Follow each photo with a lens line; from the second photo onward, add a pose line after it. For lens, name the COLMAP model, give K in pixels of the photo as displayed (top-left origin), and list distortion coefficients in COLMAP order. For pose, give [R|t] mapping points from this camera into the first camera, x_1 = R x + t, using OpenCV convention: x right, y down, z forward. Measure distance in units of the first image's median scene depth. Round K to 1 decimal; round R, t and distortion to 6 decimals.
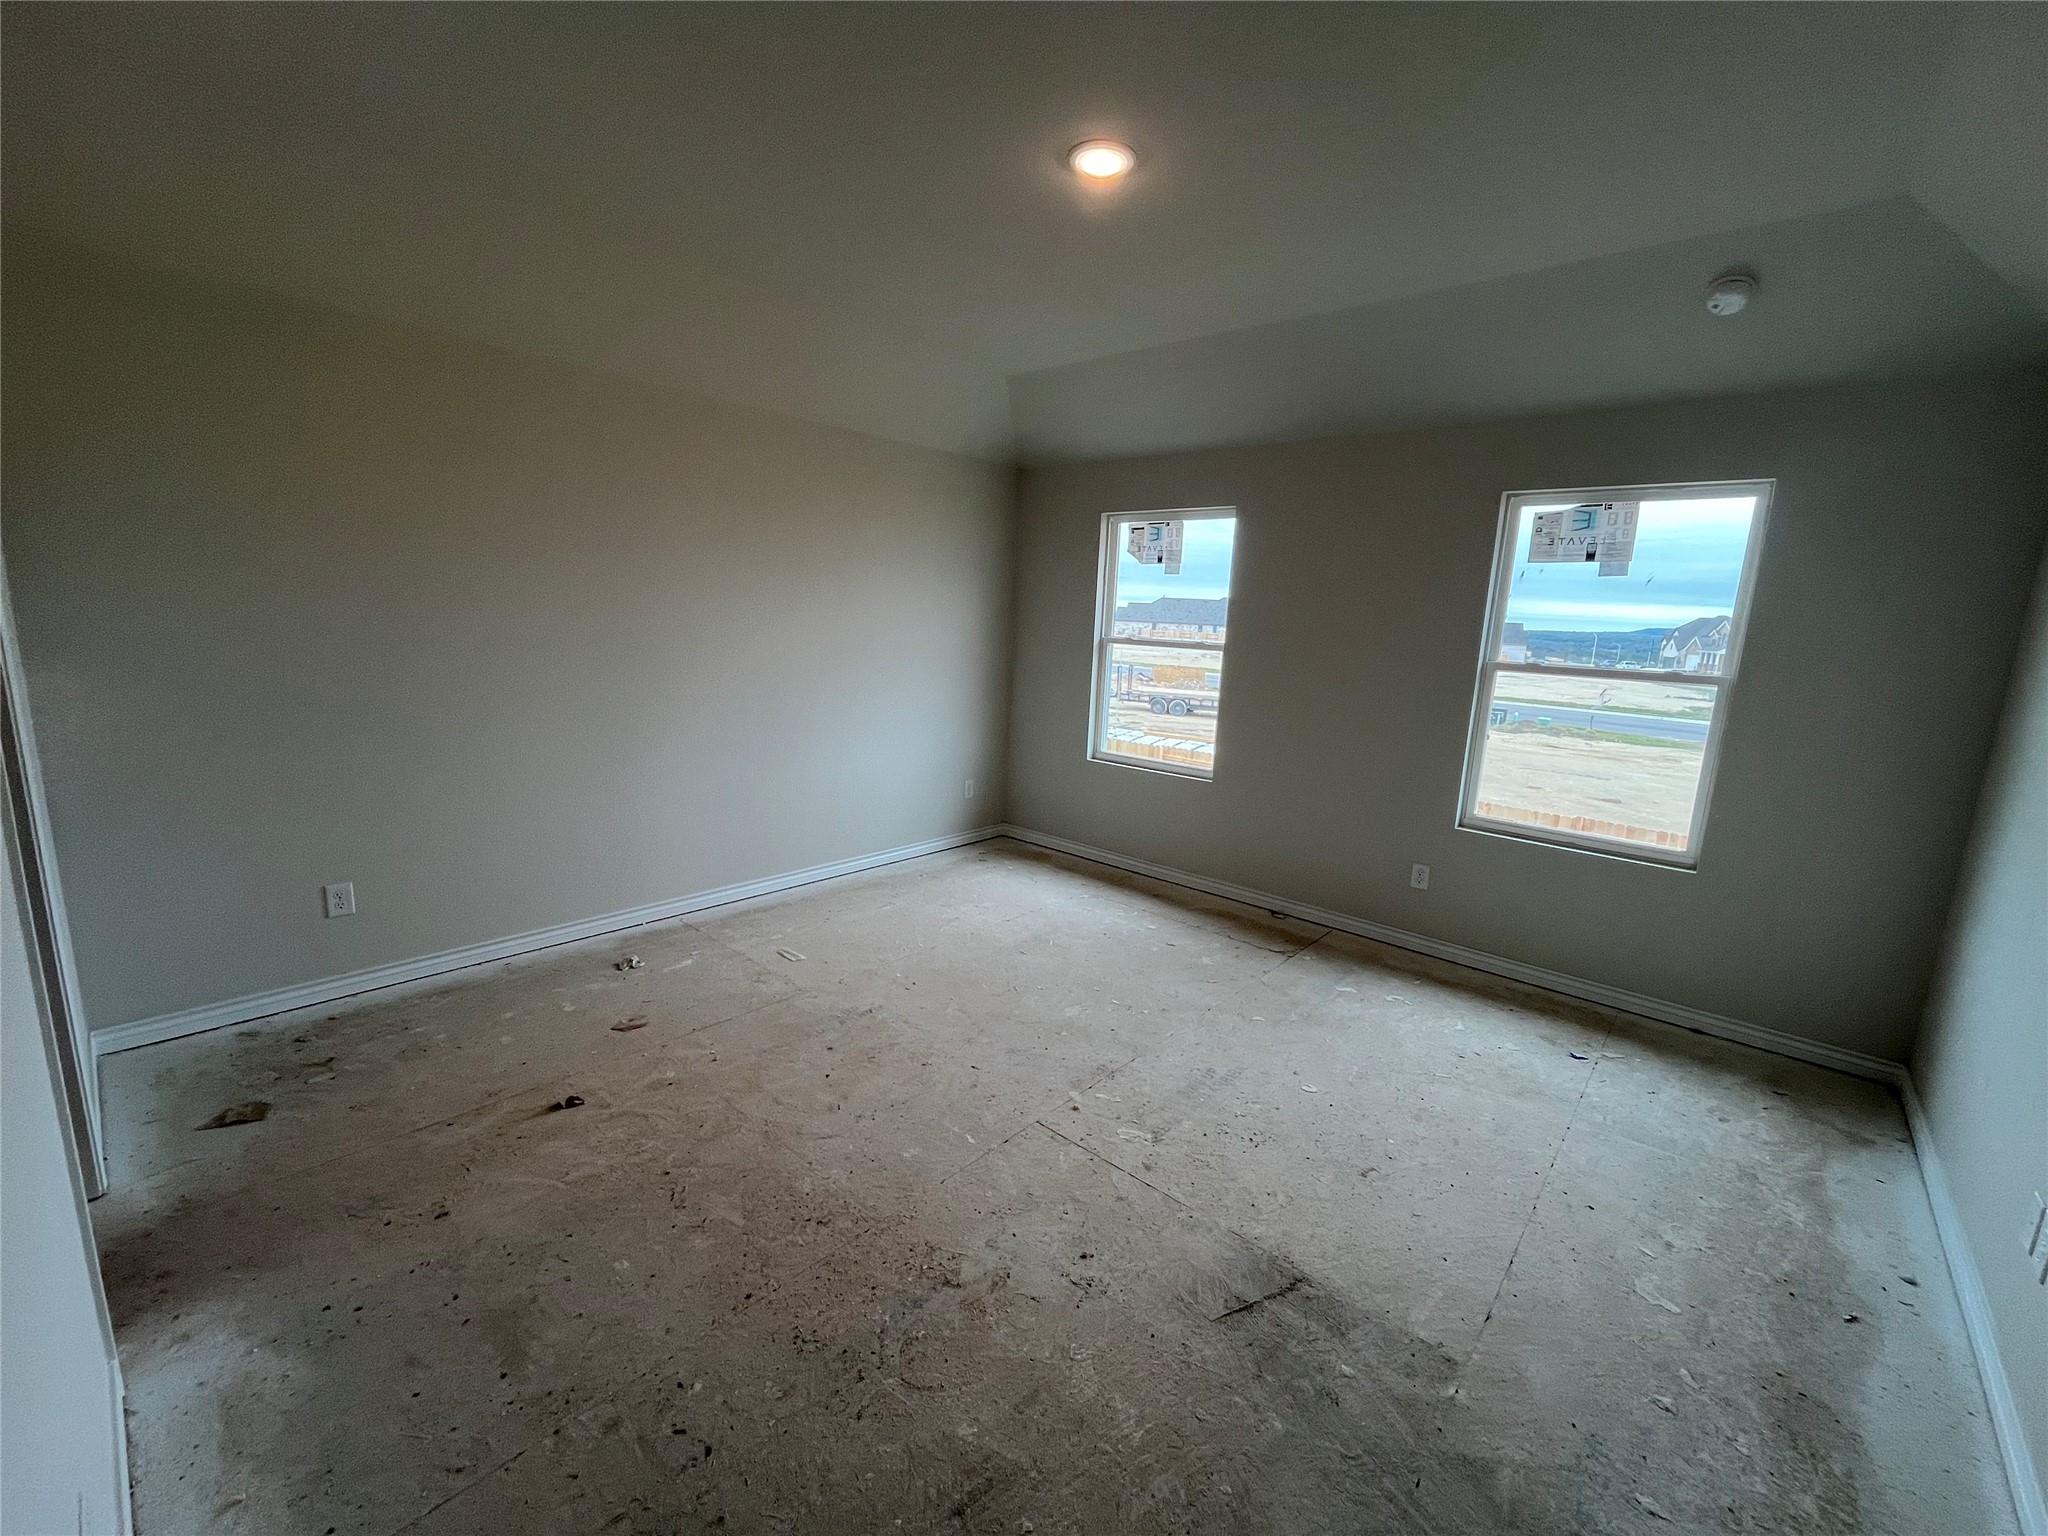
lens RADIAL K [[836.2, 0, 1019.8], [0, 836.2, 769.4], [0, 0, 1]] dist [-0.002944, -0.000554]
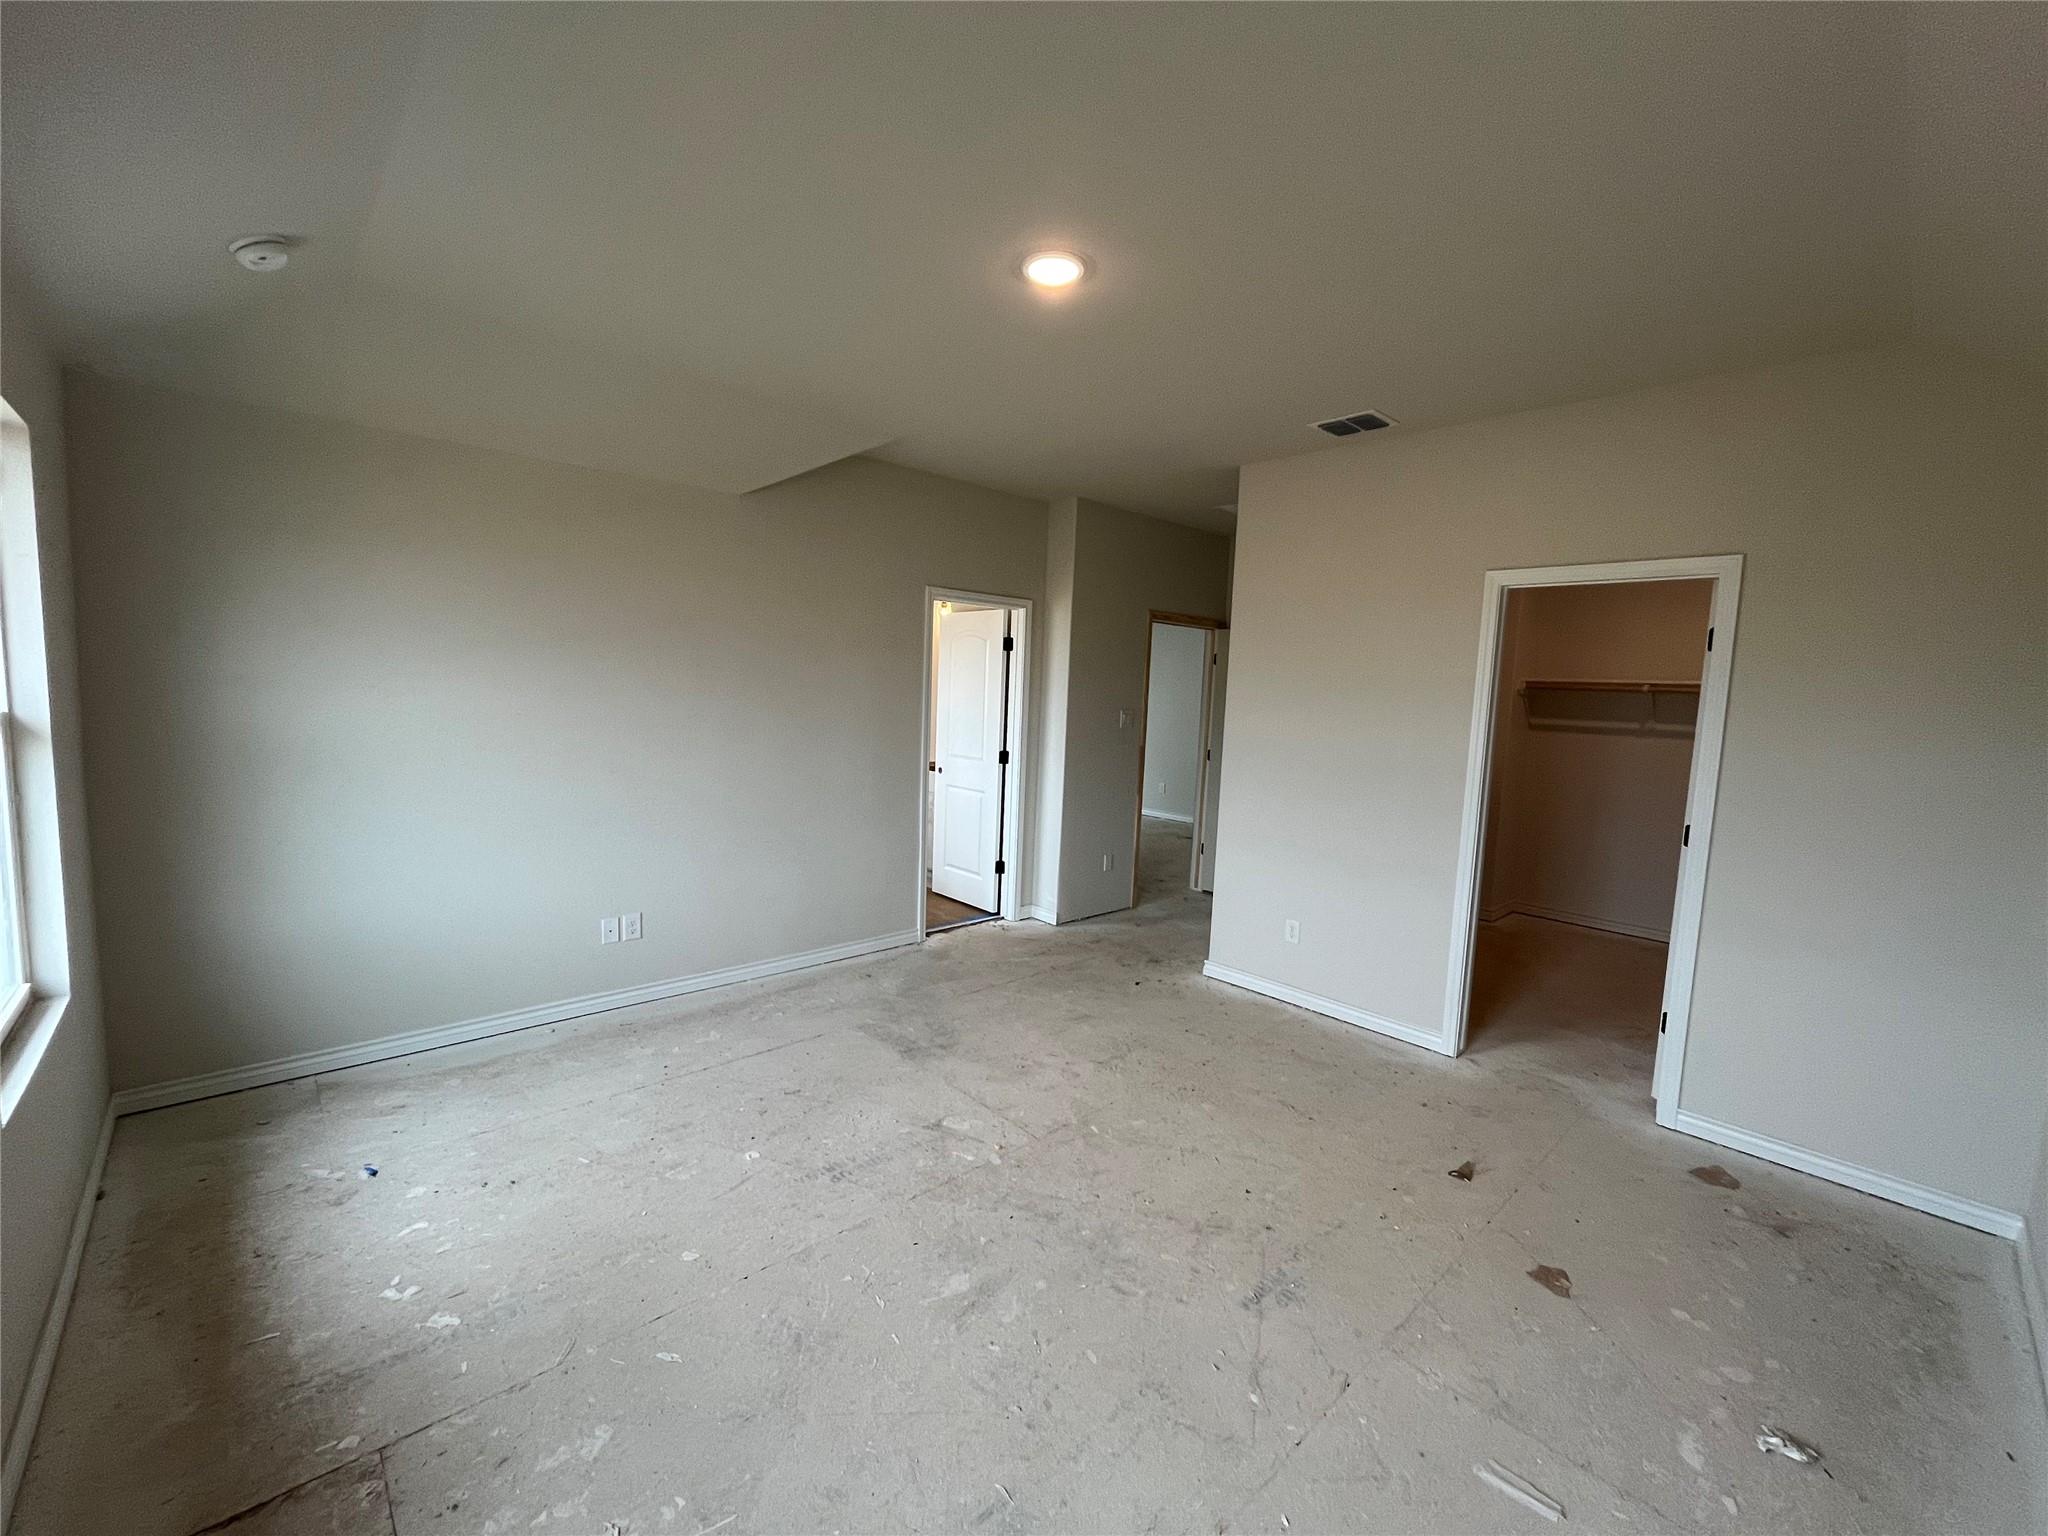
lens RADIAL K [[836.2, 0, 1019.8], [0, 836.2, 769.4], [0, 0, 1]] dist [-0.002944, -0.000554]
pose [[-0.991908, -0.093570, 0.085810, -0.007187], [-0.066068, 0.957583, 0.280483, -0.420882], [-0.108415, 0.272544, -0.956016, 2.164741]]
